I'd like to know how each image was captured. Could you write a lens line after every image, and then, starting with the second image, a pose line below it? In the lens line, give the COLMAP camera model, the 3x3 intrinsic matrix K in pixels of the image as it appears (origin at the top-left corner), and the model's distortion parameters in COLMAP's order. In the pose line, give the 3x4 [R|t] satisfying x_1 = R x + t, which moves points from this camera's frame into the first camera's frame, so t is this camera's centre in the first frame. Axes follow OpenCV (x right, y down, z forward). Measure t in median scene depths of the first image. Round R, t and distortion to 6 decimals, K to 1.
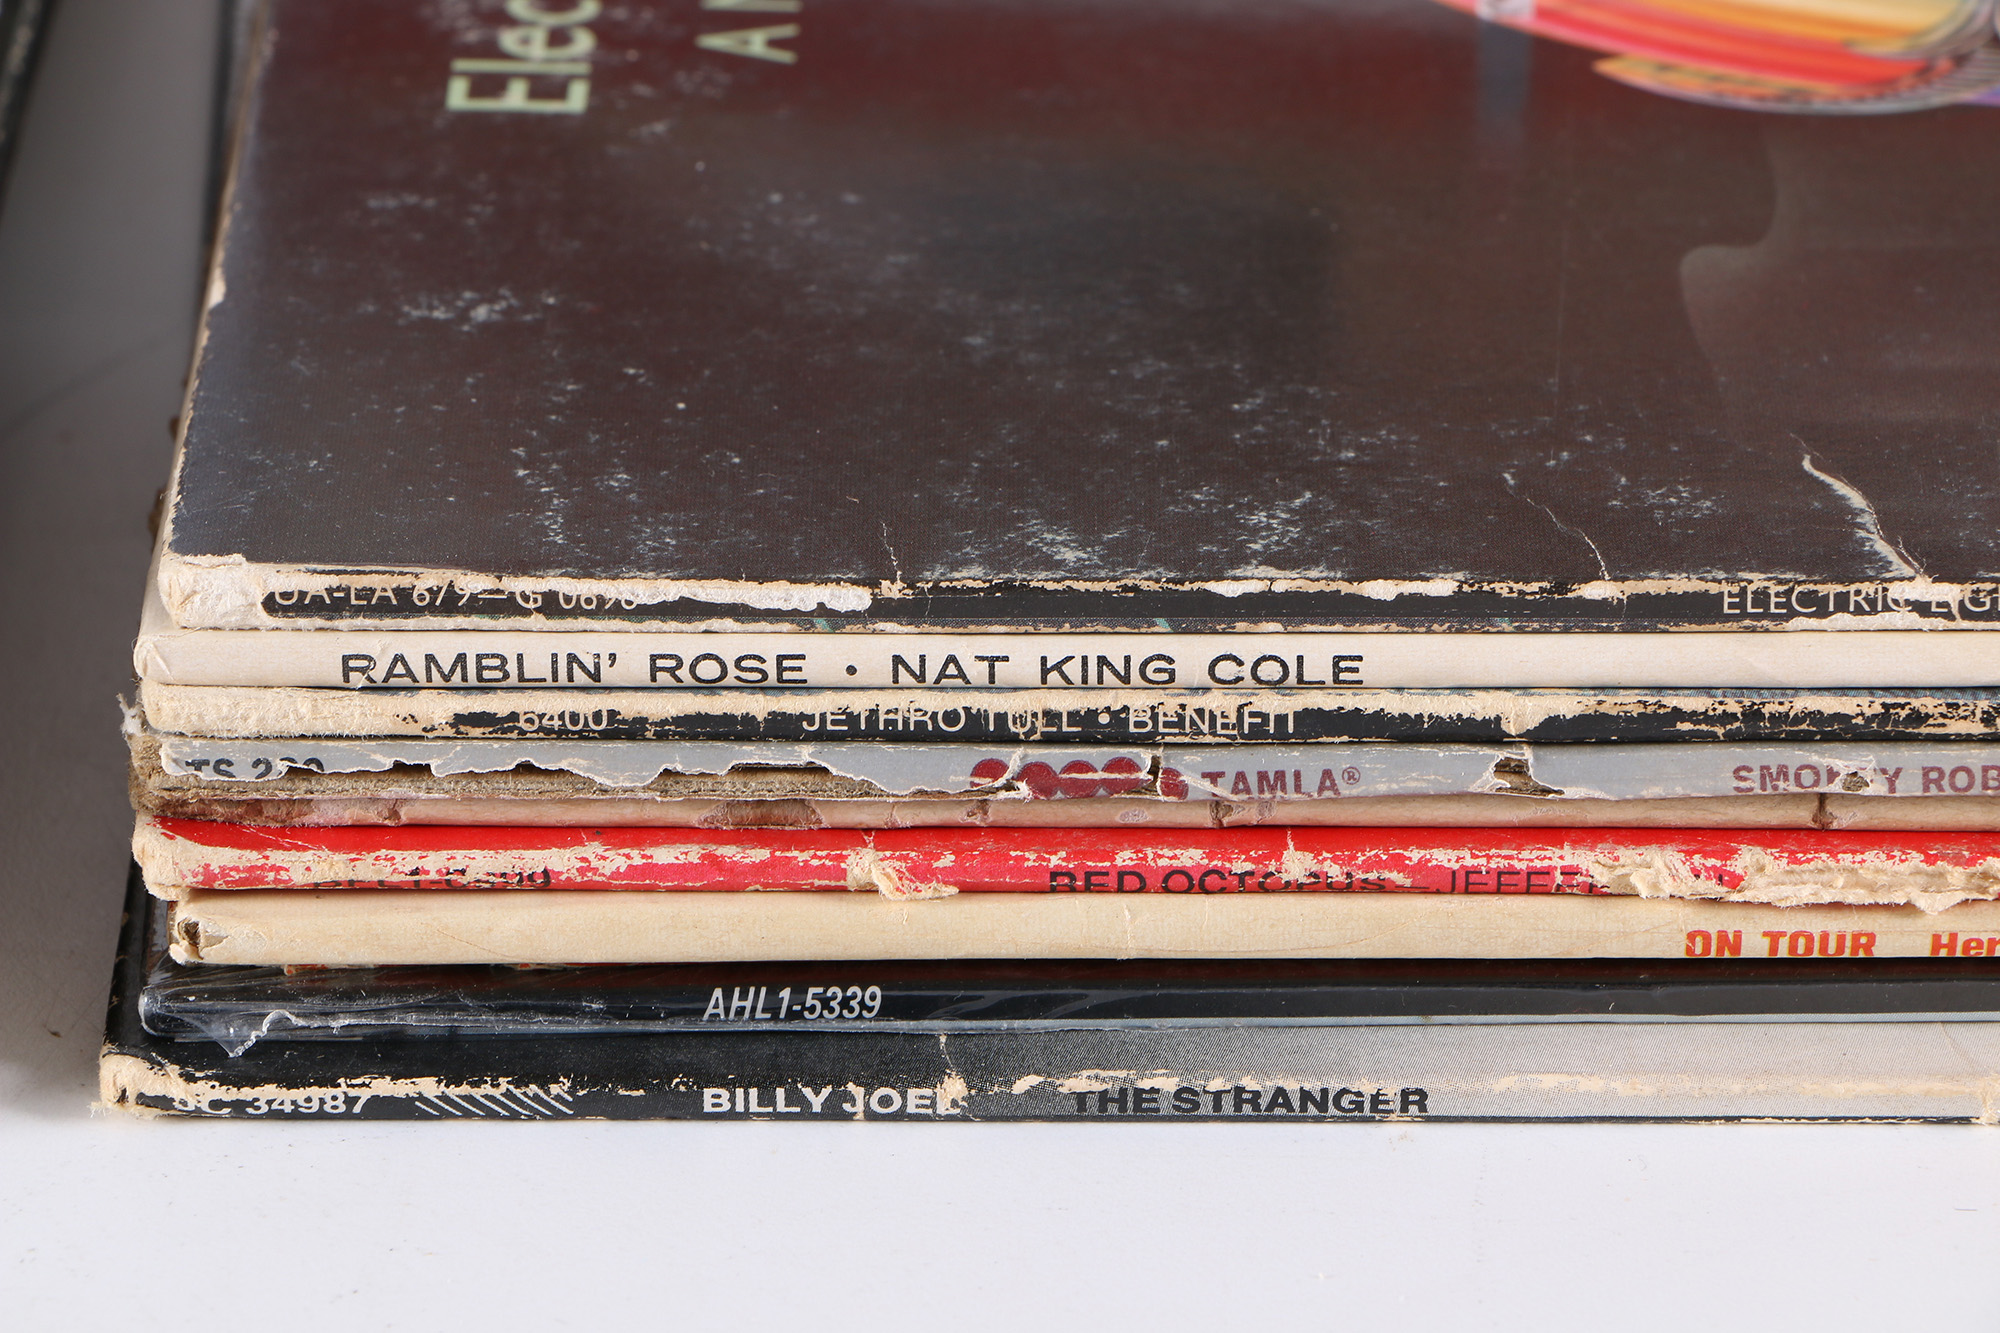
lens RADIAL K [[11030.5, 0, 999.5], [0, 11030.5, 663.3], [0, 0, 1]] dist [1.138481, 0.000000]
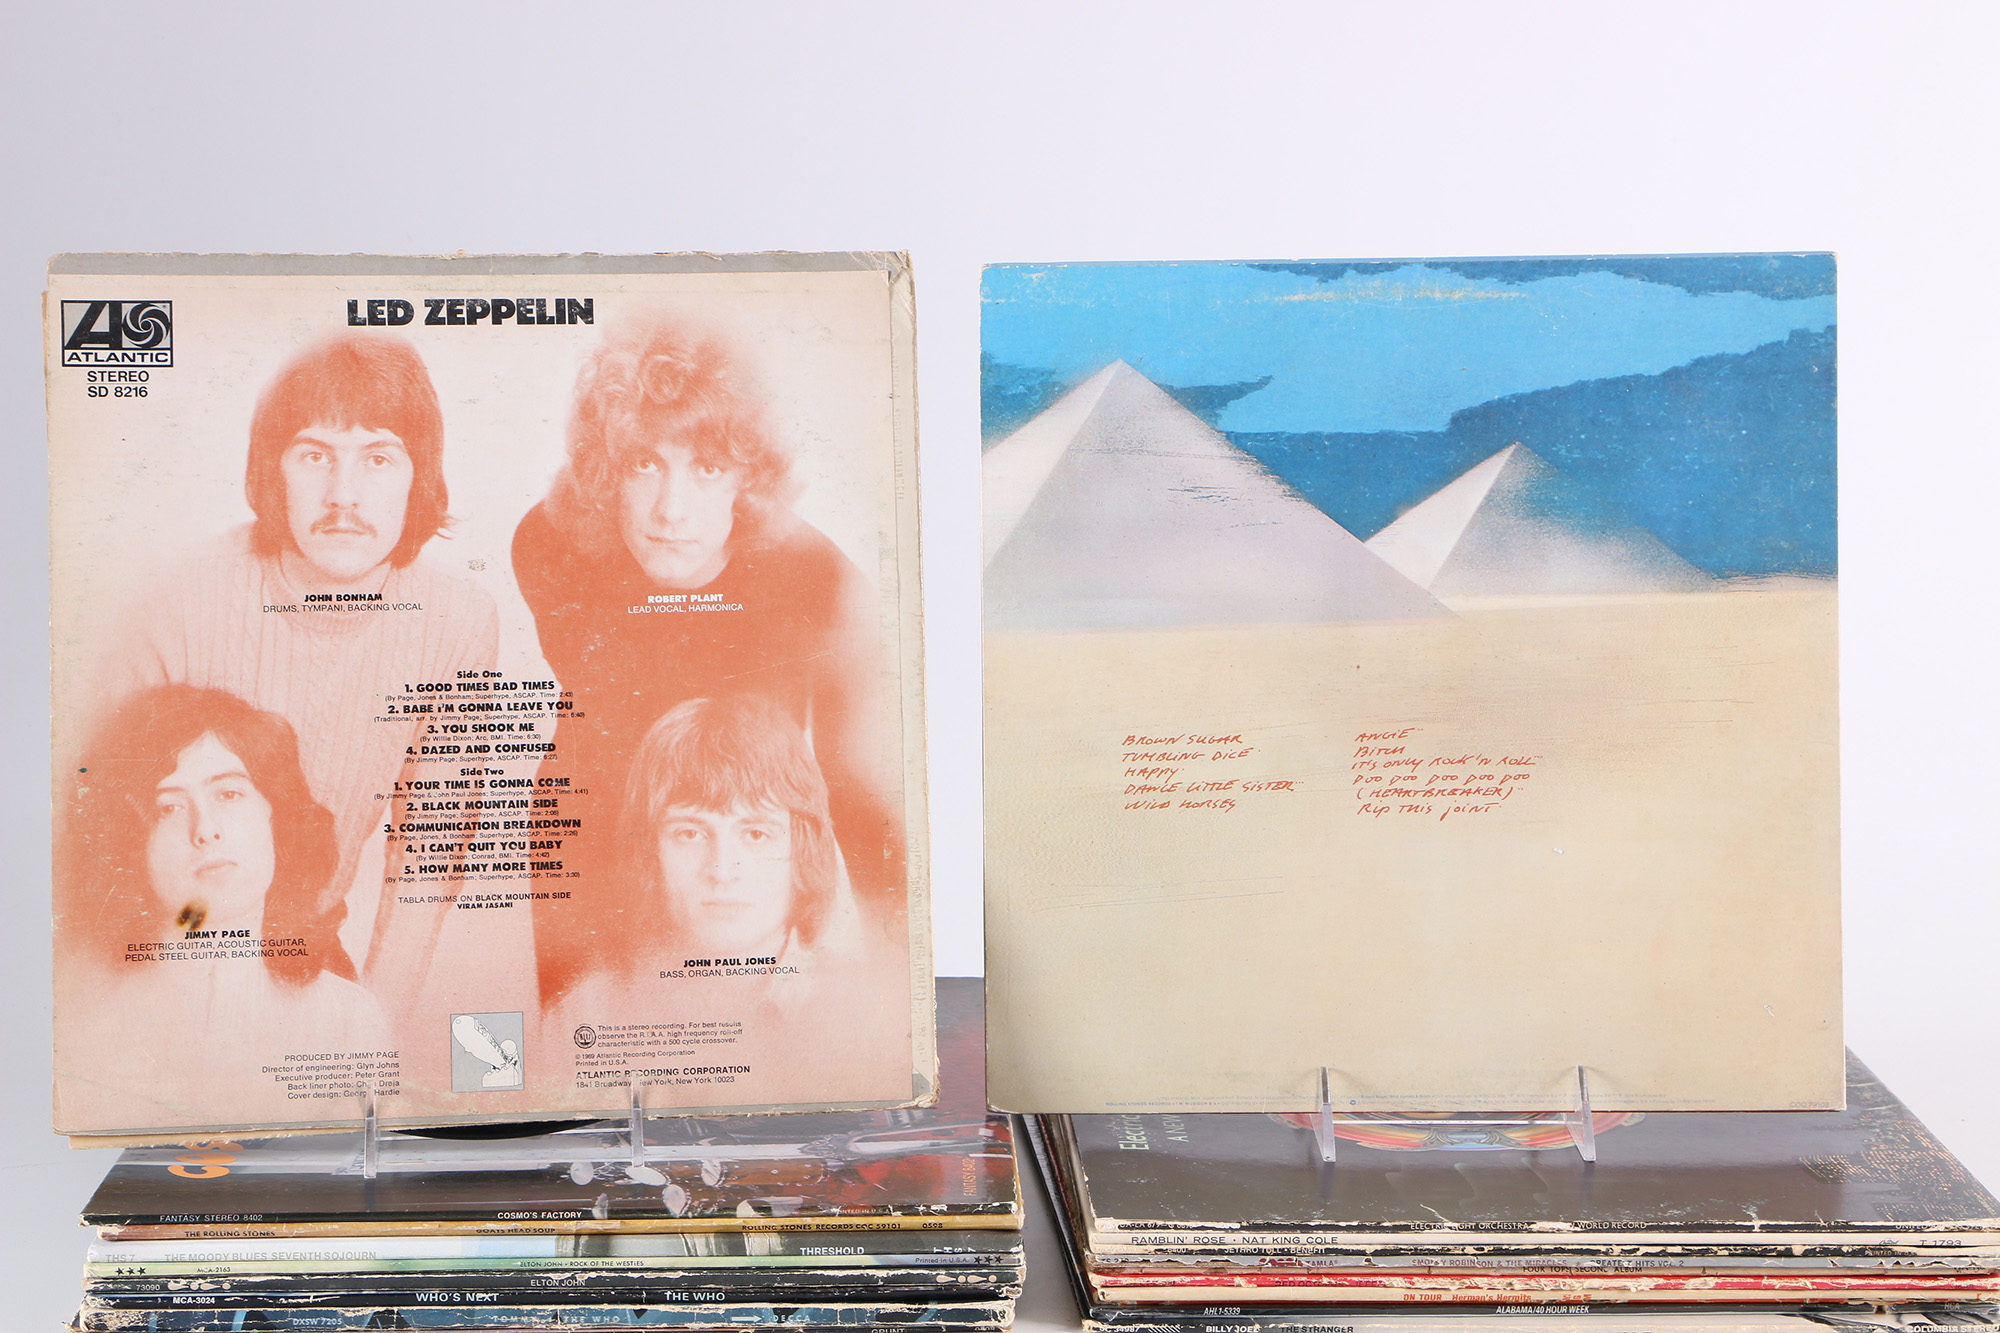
lens RADIAL K [[4265.4, 0, 1003.9], [0, 4265.4, 672.6], [0, 0, 1]] dist [0.258422, 0.000000]
pose [[0.998126, 0.007021, 0.060789, -0.234471], [0.008617, 0.967373, -0.253211, 0.239486], [-0.060583, 0.253261, 0.965499, -0.910137]]
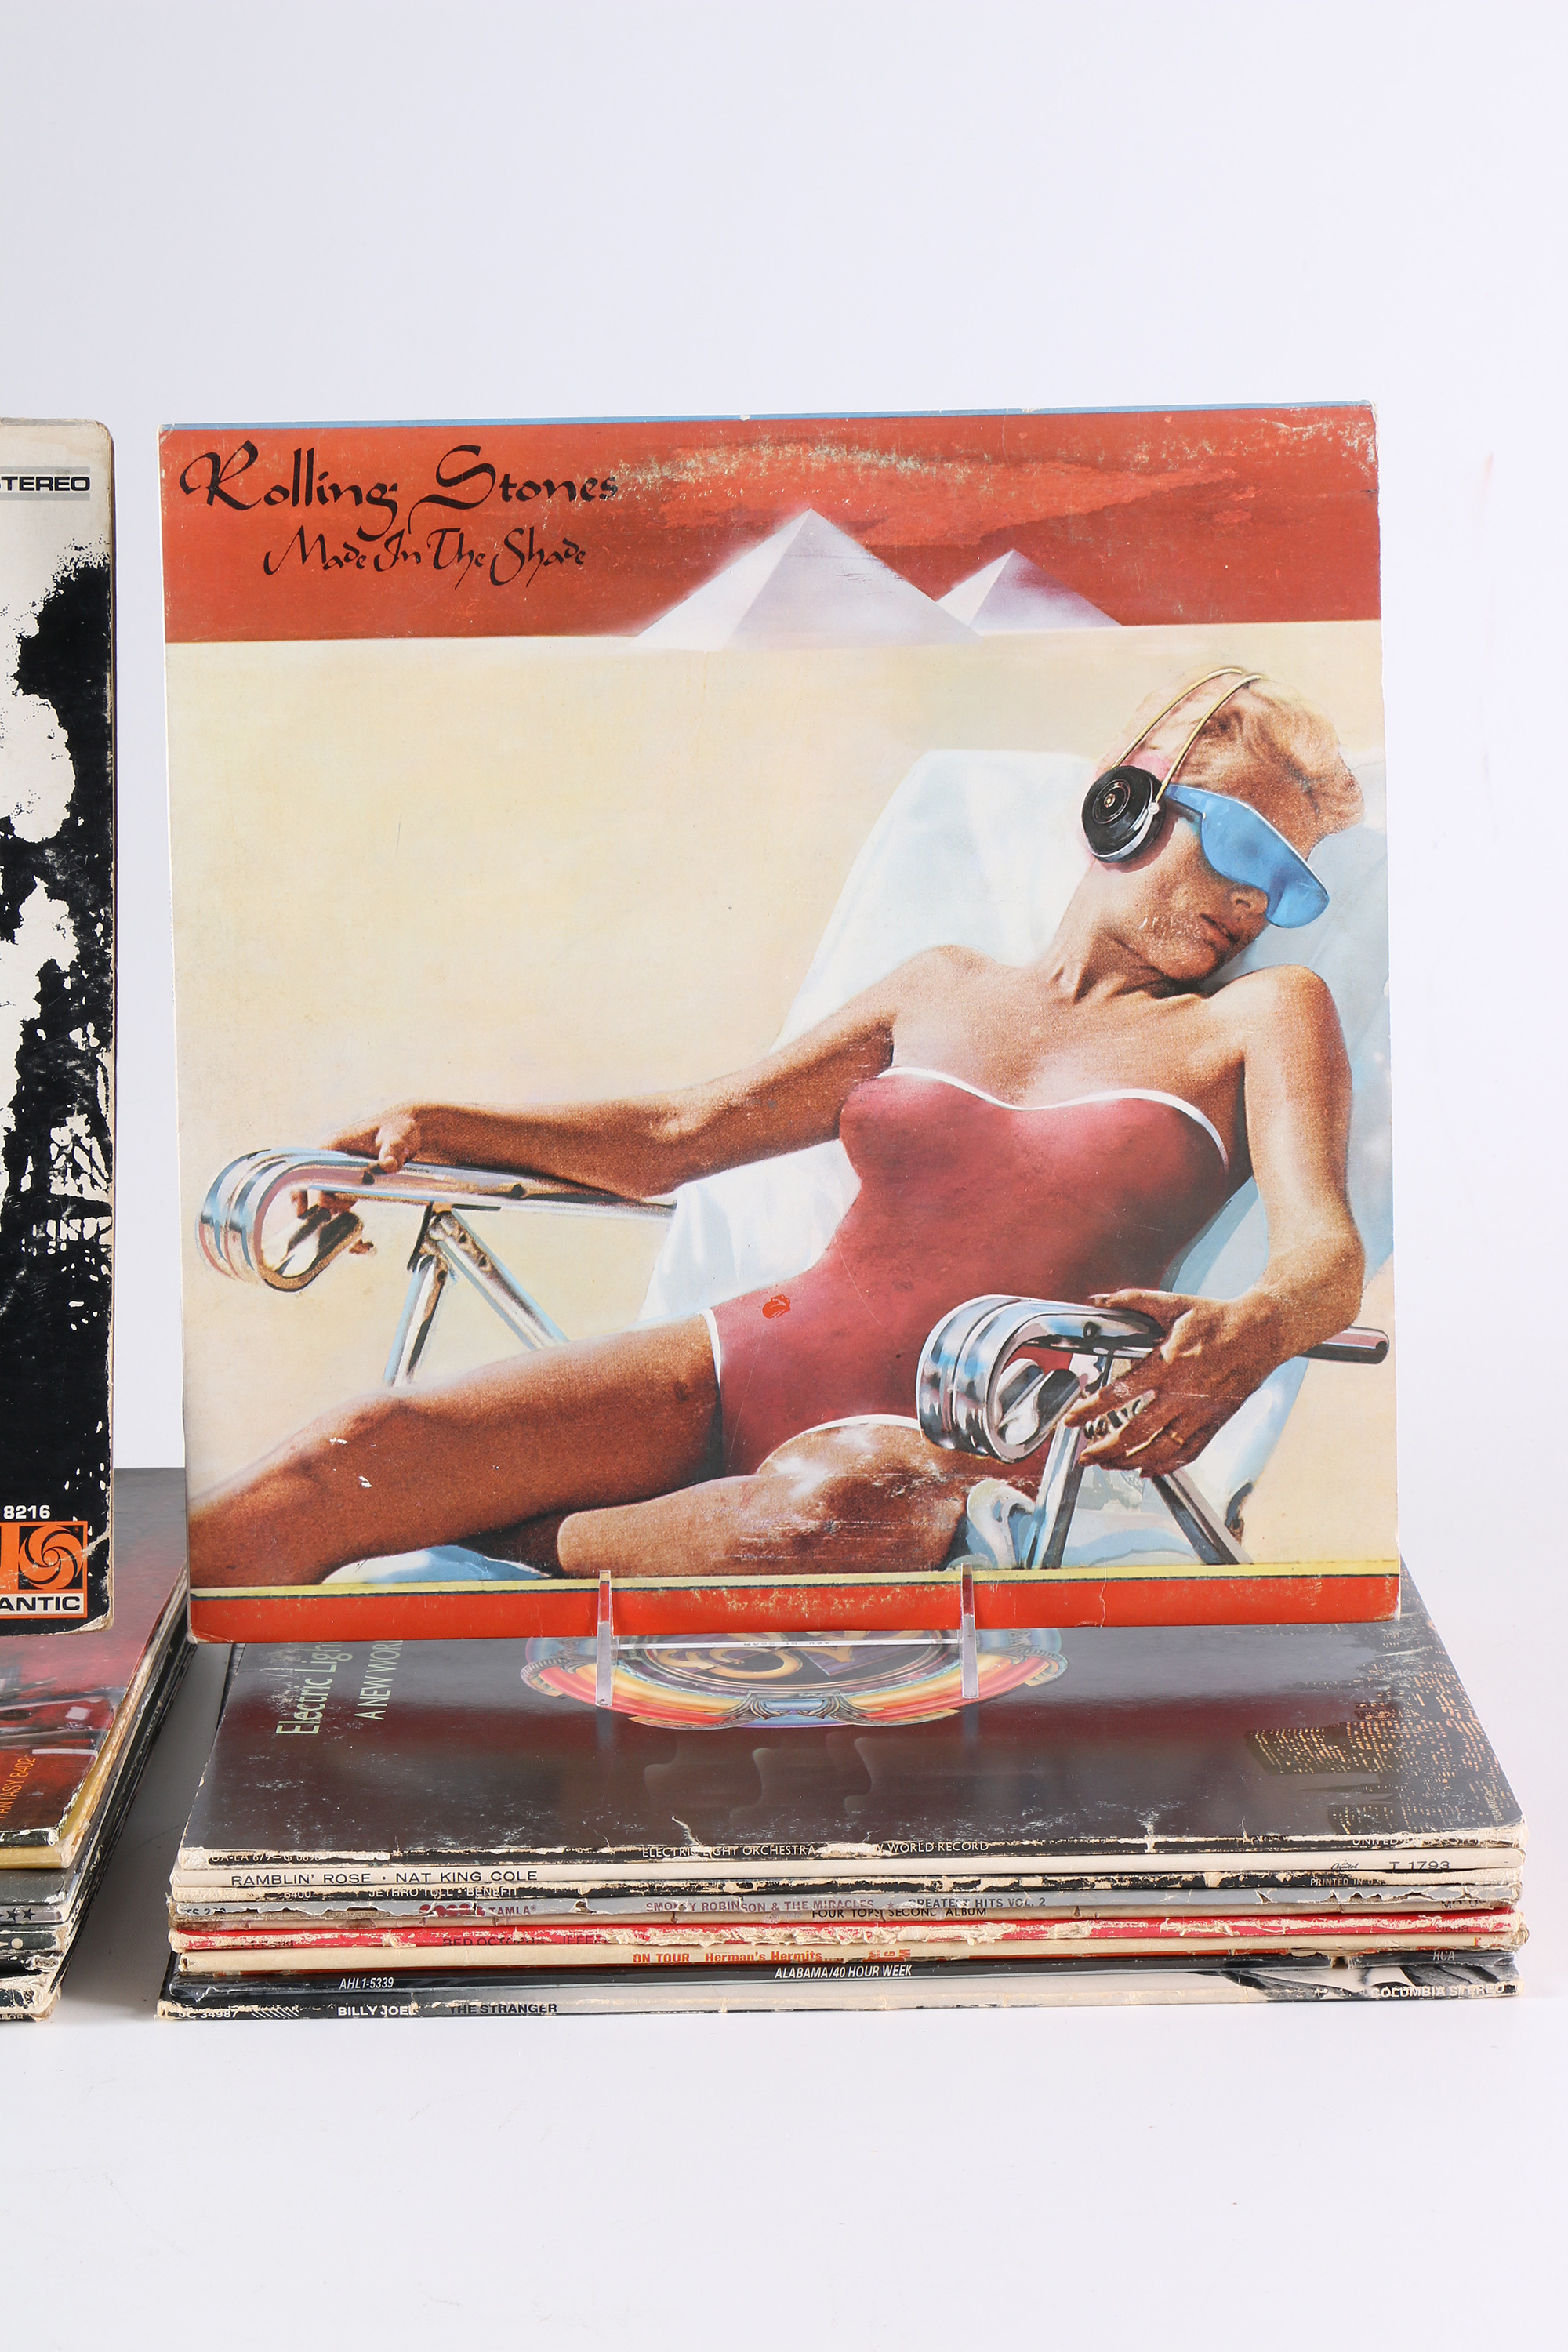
lens RADIAL K [[5016.1, 0, 795.7], [0, 5016.1, 1158.7], [0, 0, 1]] dist [0.258422, 0.000000]
pose [[0.999647, -0.006456, 0.025779, 0.073157], [0.012066, 0.974552, -0.223839, 0.132100], [-0.023678, 0.224071, 0.974285, -0.544537]]
